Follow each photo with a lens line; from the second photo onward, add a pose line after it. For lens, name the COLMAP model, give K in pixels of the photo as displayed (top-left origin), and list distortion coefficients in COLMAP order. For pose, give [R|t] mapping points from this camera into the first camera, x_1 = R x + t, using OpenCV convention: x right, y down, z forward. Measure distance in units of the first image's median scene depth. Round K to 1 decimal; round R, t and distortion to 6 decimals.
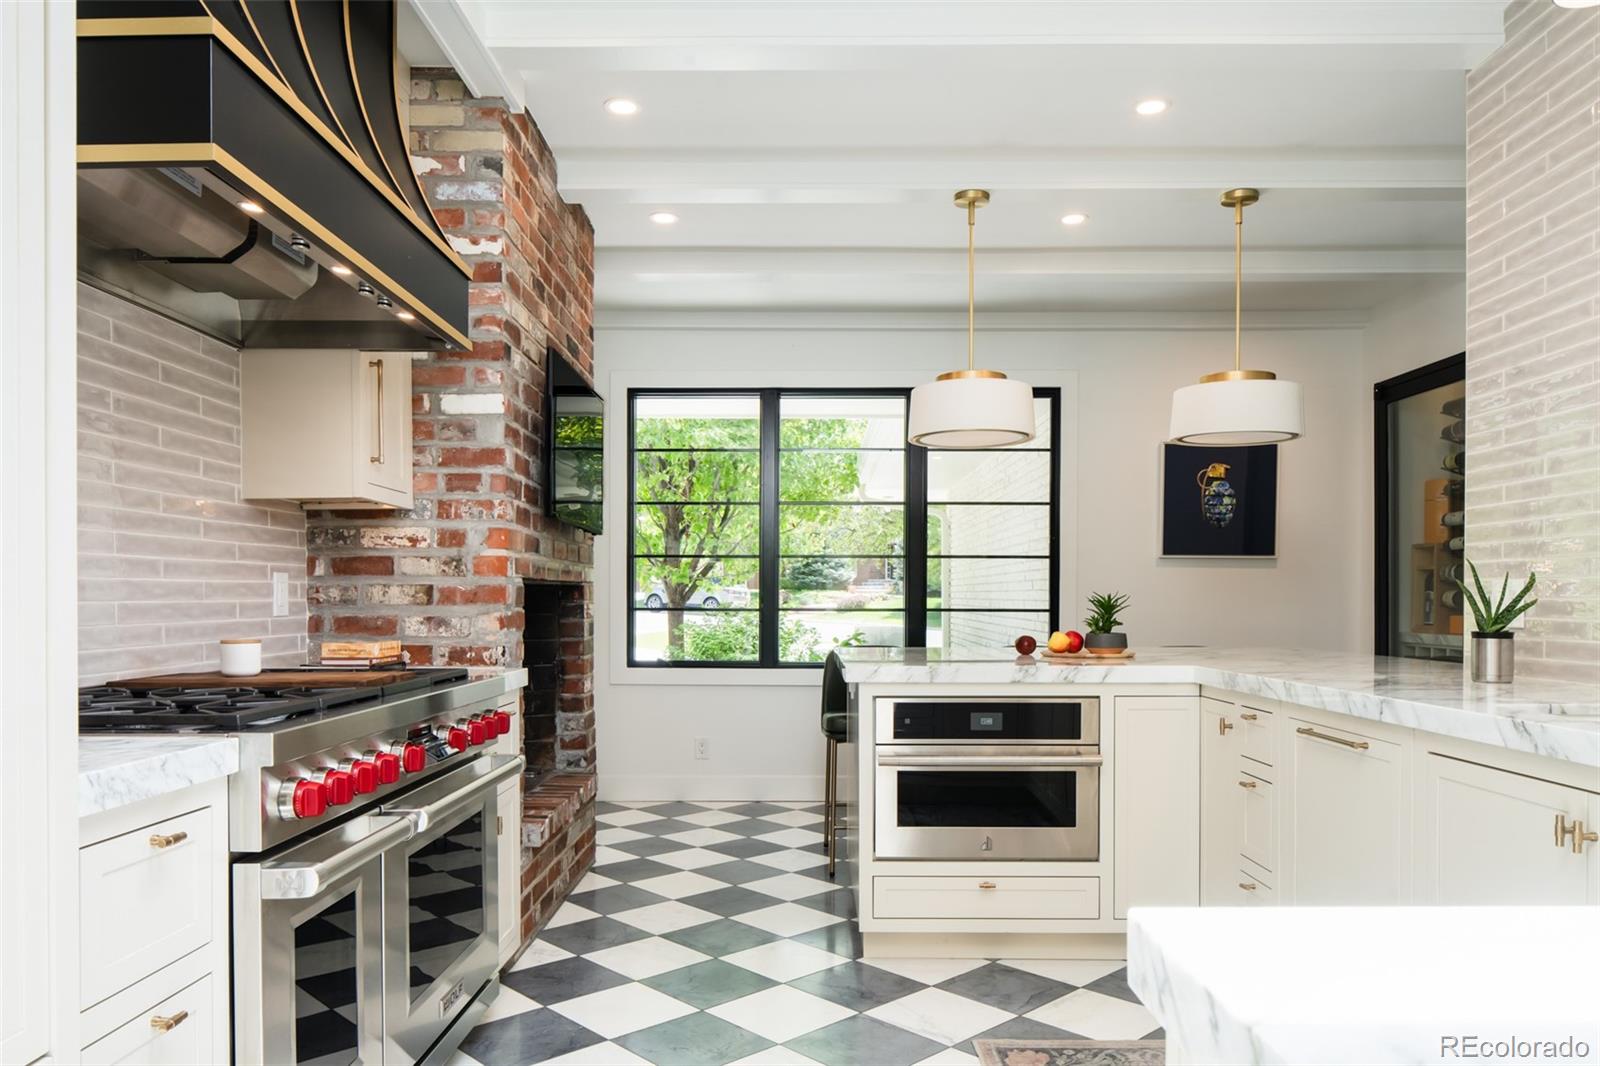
lens RADIAL K [[1084.8, 0, 793.3], [0, 1084.8, 601.2], [0, 0, 1]] dist [-0.008099, 0.002057]
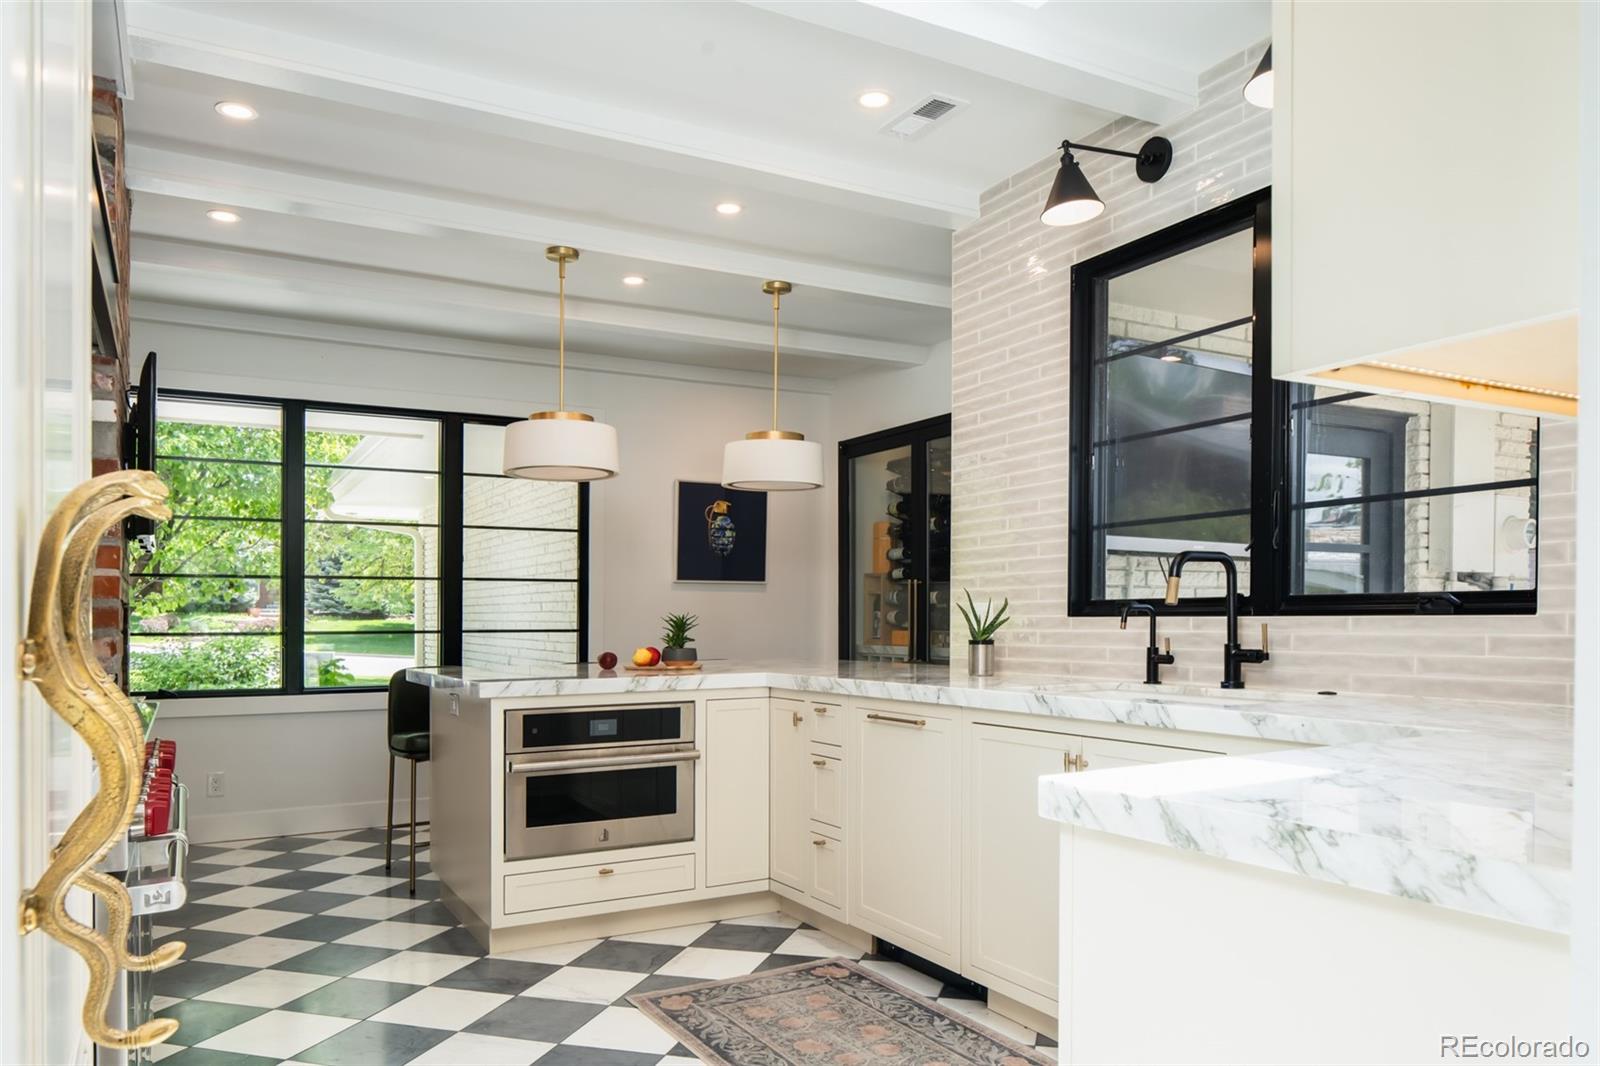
lens RADIAL K [[1115.6, 0, 790.5], [0, 1115.6, 634.0], [0, 0, 1]] dist [-0.004775, 0.002328]
pose [[0.866886, -0.013101, 0.498334, -0.214269], [0.008303, 0.999895, 0.011844, 0.001016], [-0.498437, -0.006130, 0.866904, -0.100005]]
